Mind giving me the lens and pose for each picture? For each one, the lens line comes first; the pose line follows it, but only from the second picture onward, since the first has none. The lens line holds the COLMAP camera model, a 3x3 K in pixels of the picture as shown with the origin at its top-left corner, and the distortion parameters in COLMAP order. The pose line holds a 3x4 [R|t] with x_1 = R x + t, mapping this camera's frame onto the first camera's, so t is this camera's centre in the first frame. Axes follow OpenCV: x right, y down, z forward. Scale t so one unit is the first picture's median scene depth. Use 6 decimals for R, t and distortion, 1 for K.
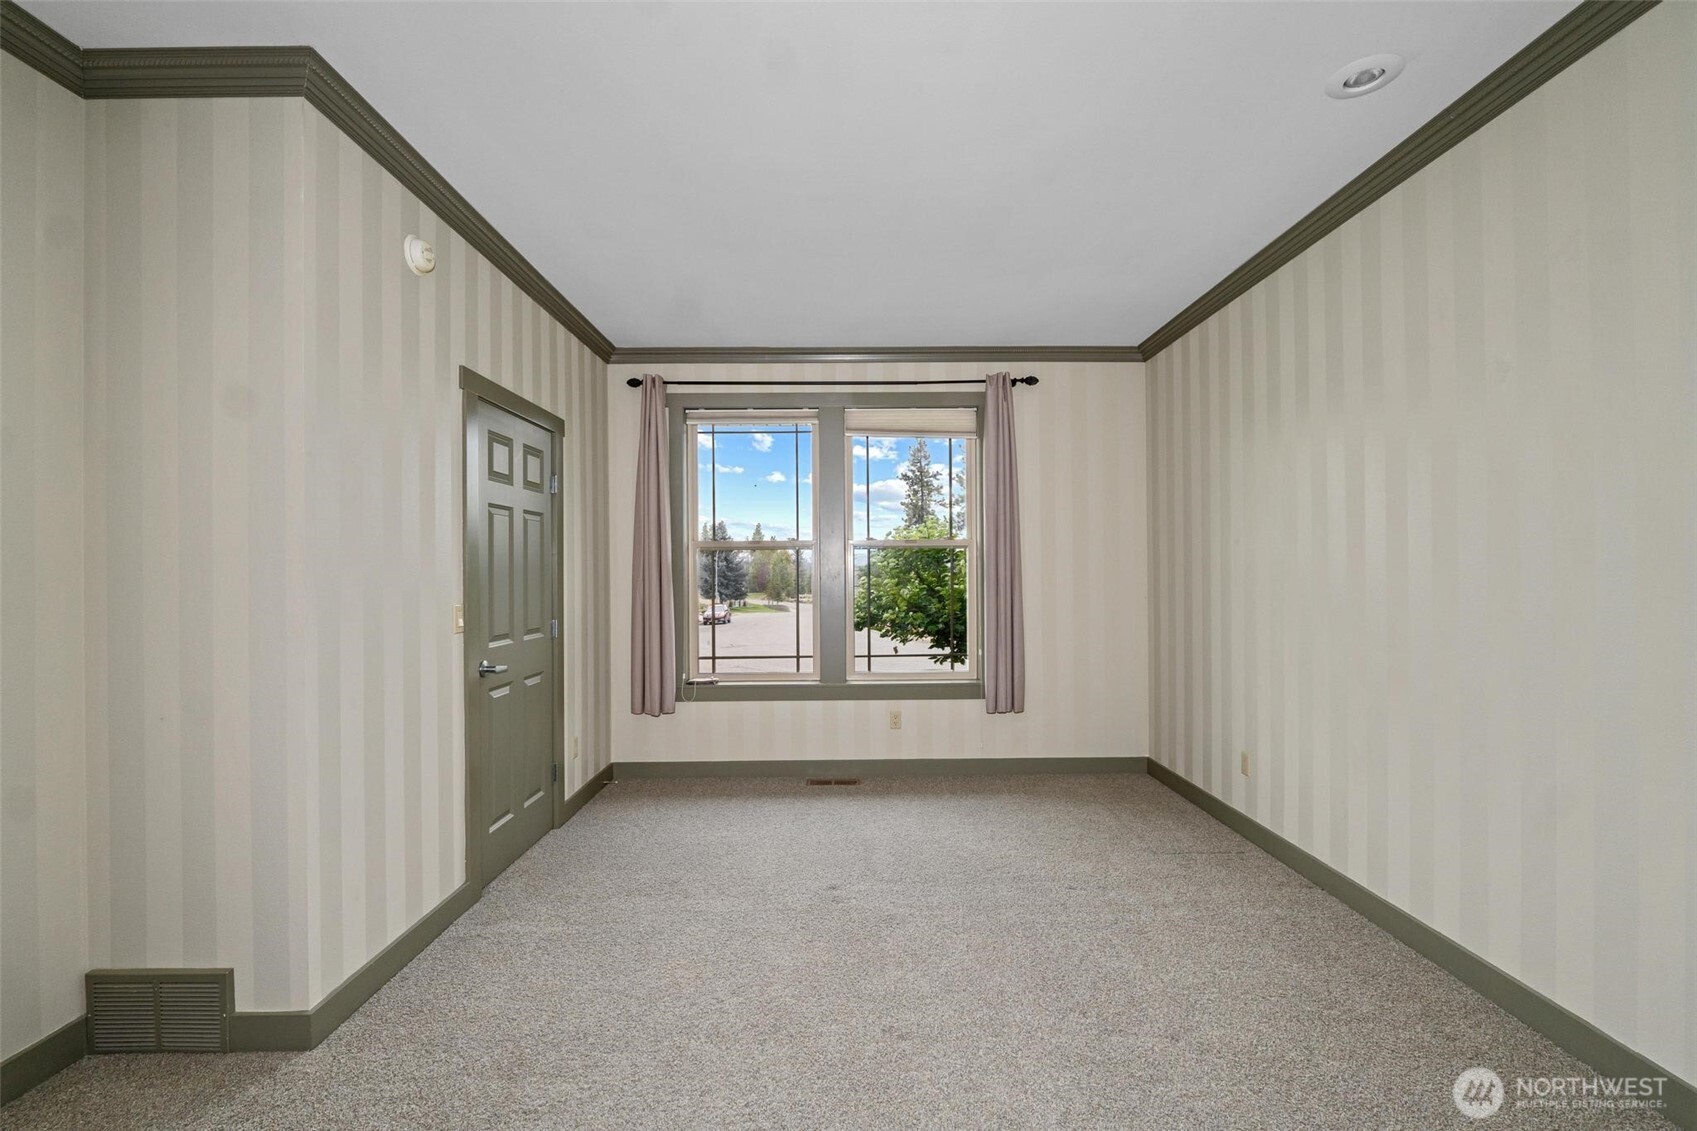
lens RADIAL K [[709.8, 0, 853.1], [0, 709.8, 571.0], [0, 0, 1]] dist [-0.002514, -0.000176]
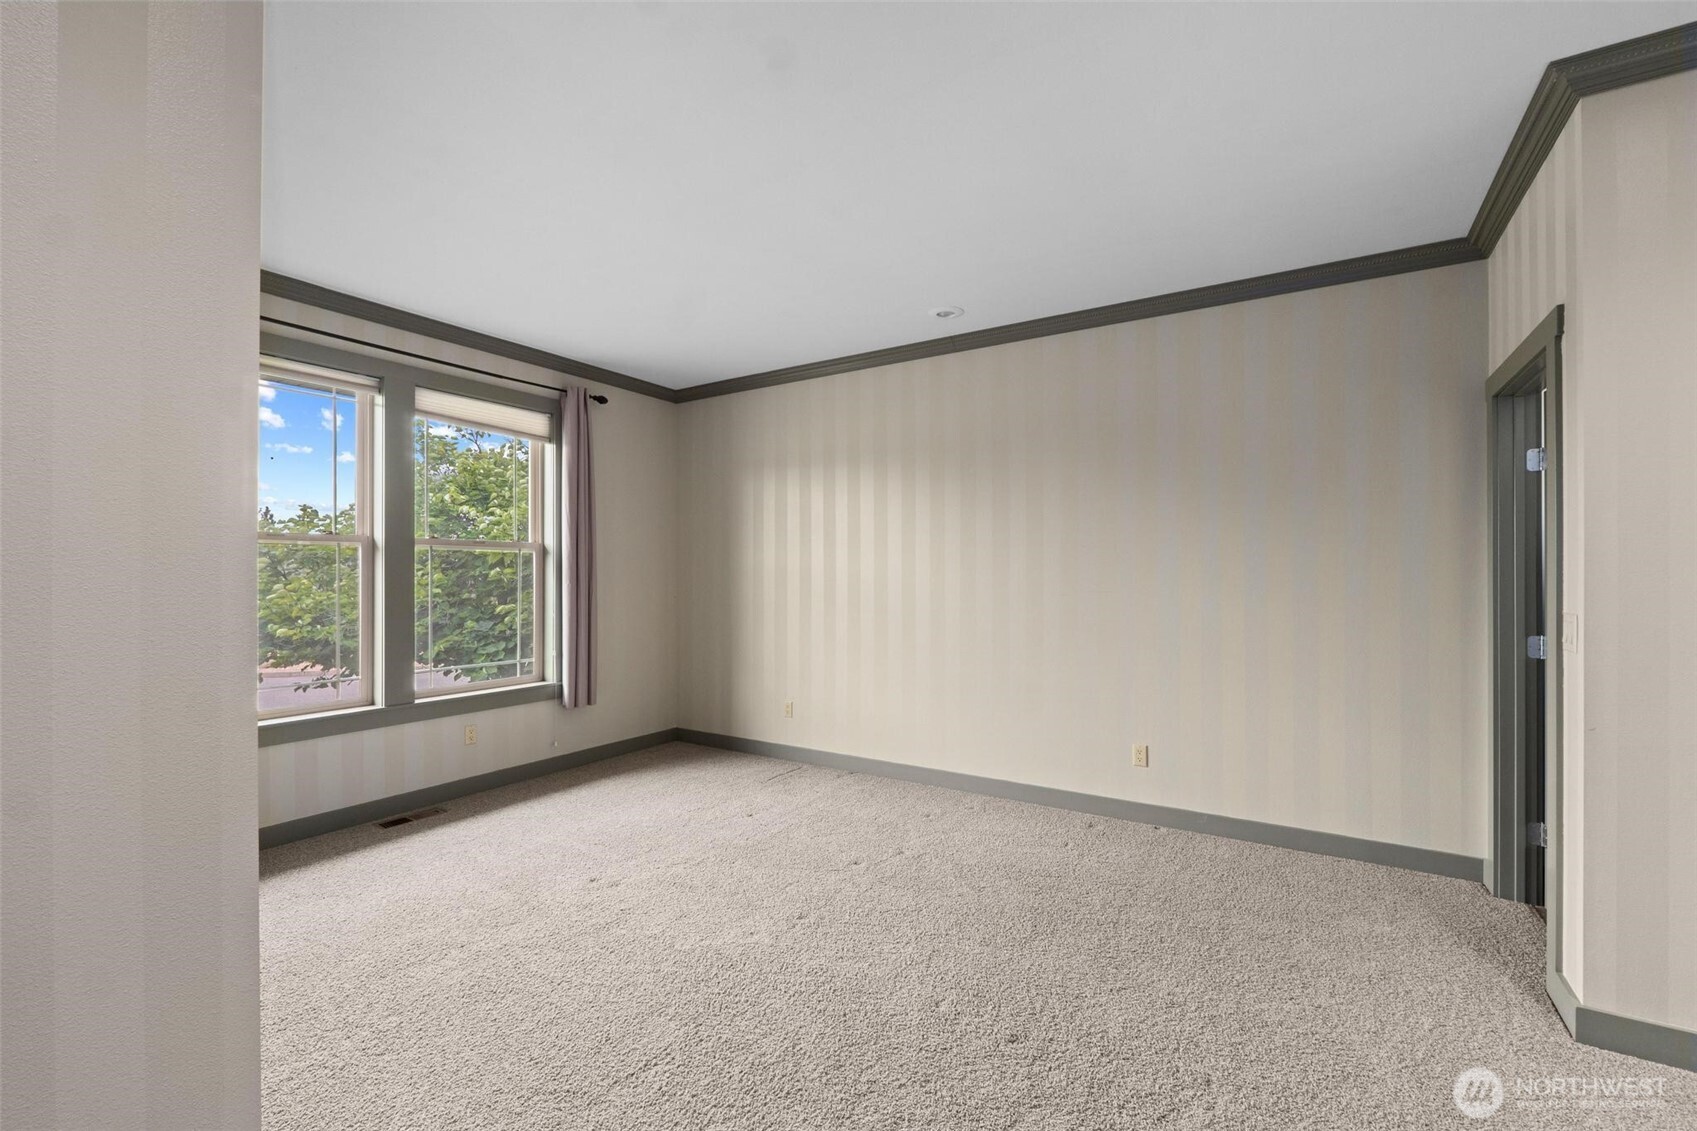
lens RADIAL K [[709.8, 0, 853.1], [0, 709.8, 571.0], [0, 0, 1]] dist [-0.002514, -0.000176]
pose [[0.555903, 0.006043, 0.831225, -0.440482], [-0.001129, 0.999978, -0.006515, 0.001634], [-0.831246, 0.002683, 0.555898, 0.070924]]
